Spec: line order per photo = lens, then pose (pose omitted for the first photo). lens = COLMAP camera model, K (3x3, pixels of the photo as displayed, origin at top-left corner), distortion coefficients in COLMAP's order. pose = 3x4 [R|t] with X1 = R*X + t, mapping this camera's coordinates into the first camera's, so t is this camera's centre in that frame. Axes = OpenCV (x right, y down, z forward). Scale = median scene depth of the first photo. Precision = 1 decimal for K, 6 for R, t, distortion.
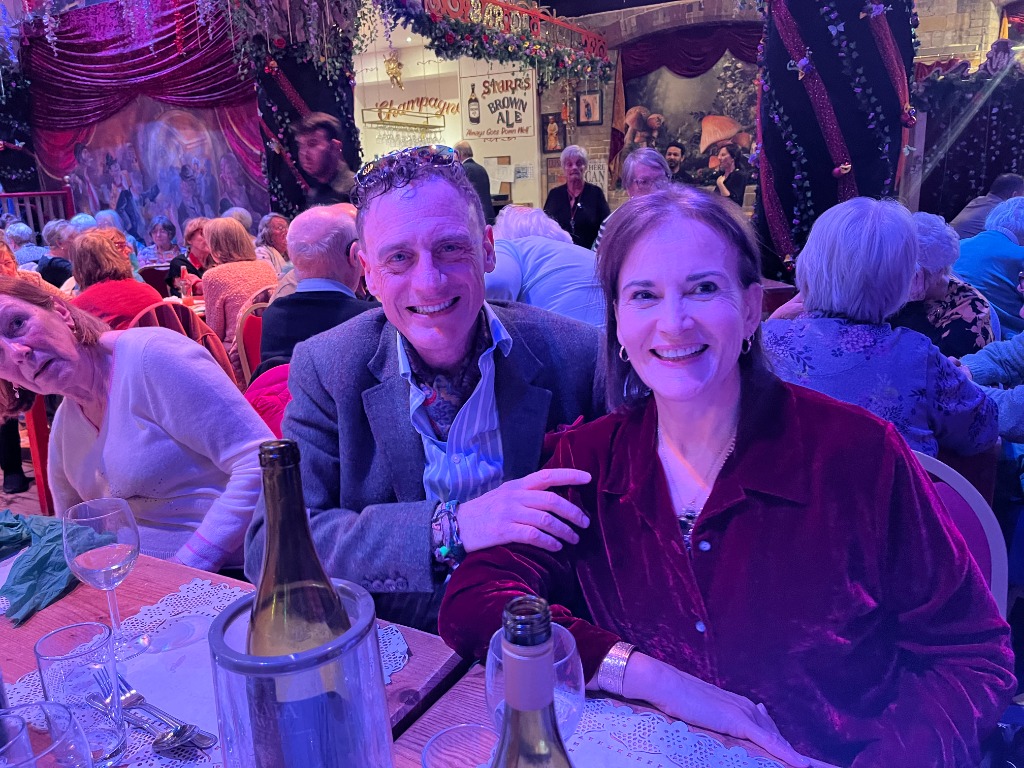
lens RADIAL K [[769.3, 0, 512.0], [0, 769.3, 384.0], [0, 0, 1]] dist [0.170076, -0.172948]
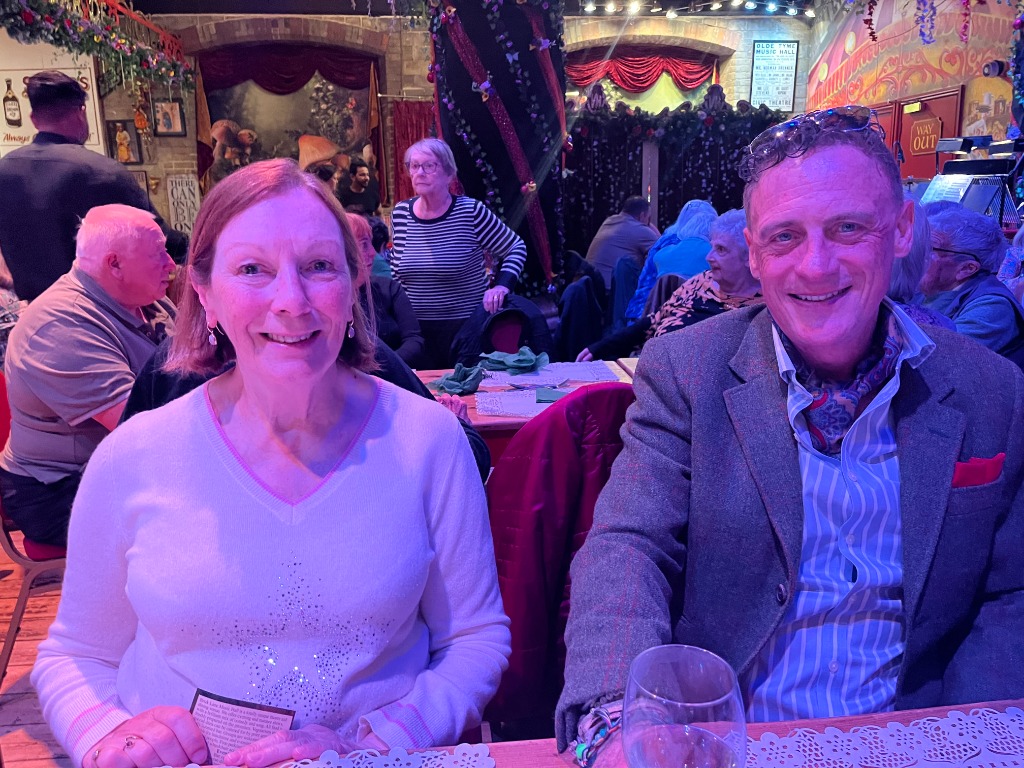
lens RADIAL K [[789.3, 0, 512.0], [0, 789.3, 384.0], [0, 0, 1]] dist [0.082741, -0.104836]
pose [[0.823936, -0.120850, 0.553647, -0.122495], [0.141987, 0.989857, 0.004761, -0.007595], [-0.548607, 0.074688, 0.832738, 0.071558]]
